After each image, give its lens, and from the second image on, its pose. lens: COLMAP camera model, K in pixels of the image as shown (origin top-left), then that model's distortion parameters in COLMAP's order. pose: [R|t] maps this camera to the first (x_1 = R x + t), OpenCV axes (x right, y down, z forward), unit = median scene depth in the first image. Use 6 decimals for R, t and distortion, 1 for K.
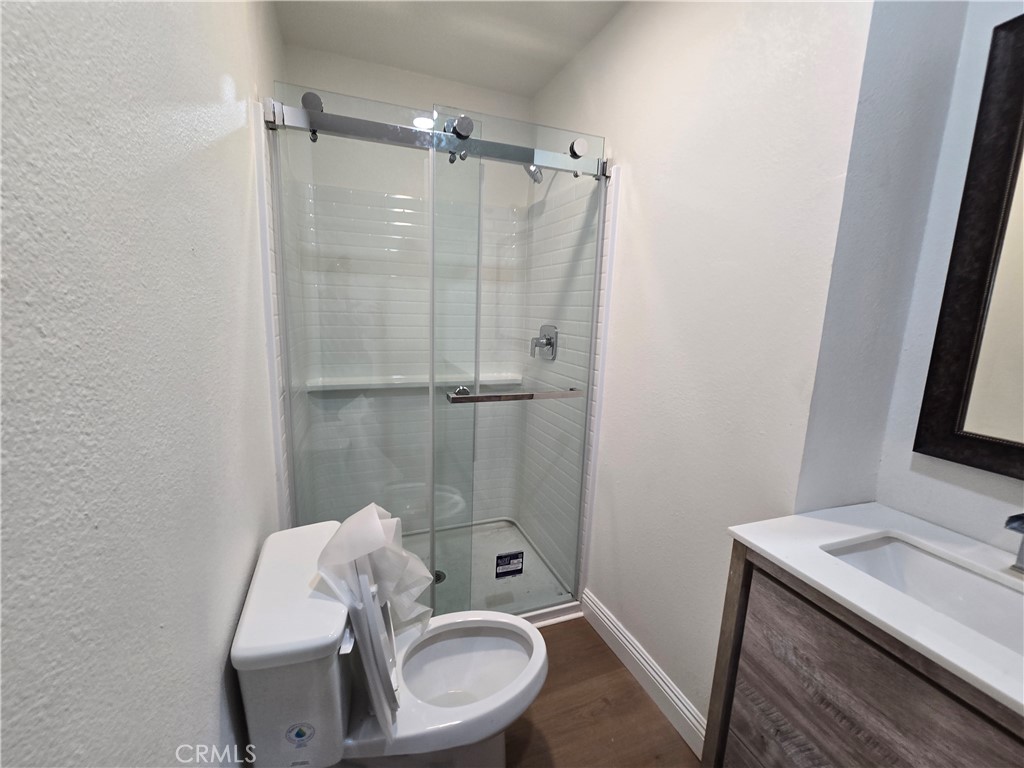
lens RADIAL K [[422.3, 0, 510.1], [0, 422.3, 379.4], [0, 0, 1]] dist [-0.002533, 0.001176]
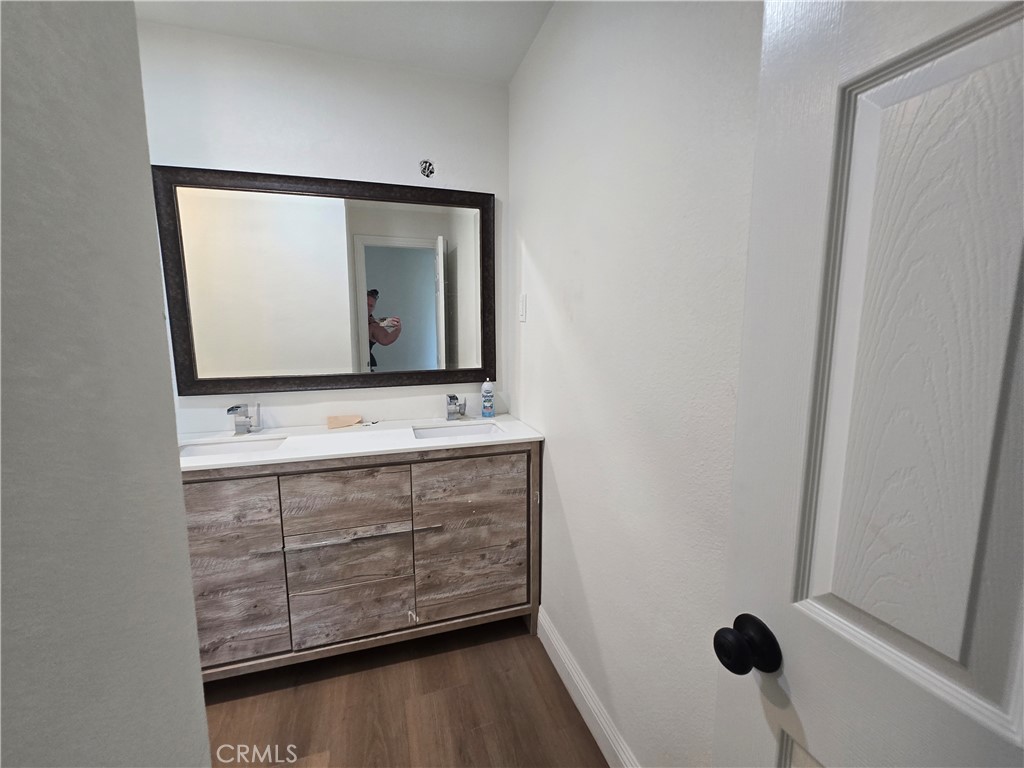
lens RADIAL K [[422.3, 0, 514.7], [0, 422.3, 386.4], [0, 0, 1]] dist [-0.002533, 0.001176]
pose [[0.060997, -0.174667, 0.982736, -0.823841], [0.171519, 0.971758, 0.162070, 0.109163], [-0.983291, 0.158672, 0.089233, -0.650785]]
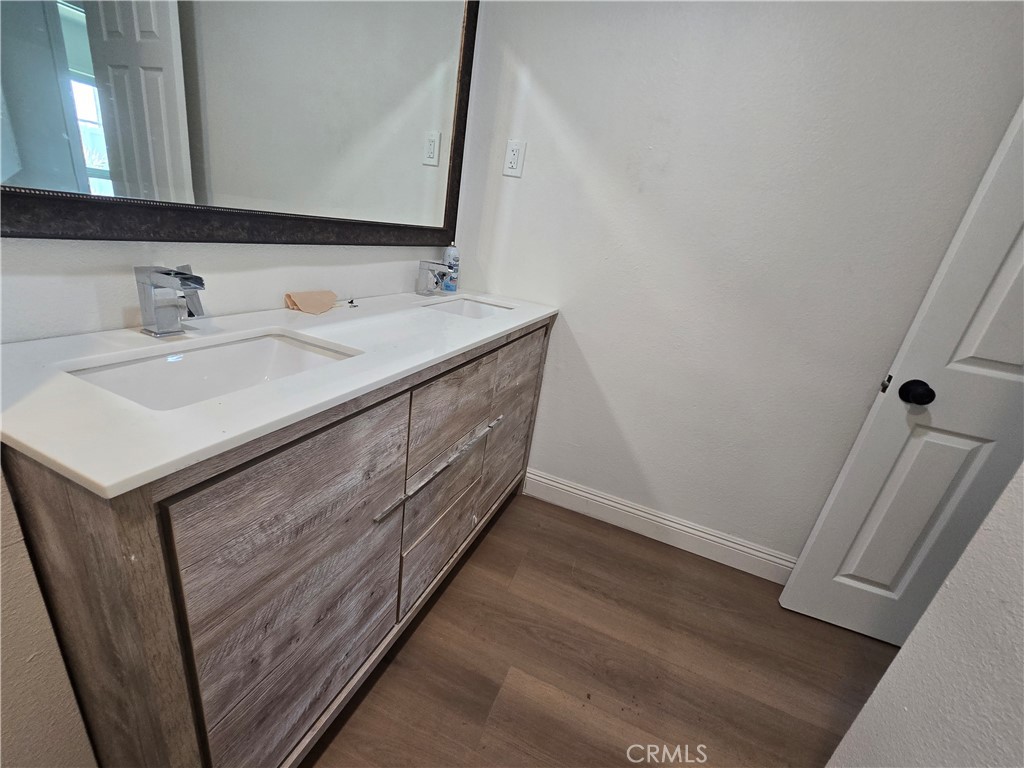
lens RADIAL K [[422.3, 0, 515.1], [0, 422.3, 385.1], [0, 0, 1]] dist [-0.002533, 0.001176]
pose [[-0.713997, -0.373250, 0.592362, 0.004173], [-0.054027, 0.872900, 0.484898, 0.036847], [-0.698061, 0.314213, -0.643414, 1.130701]]
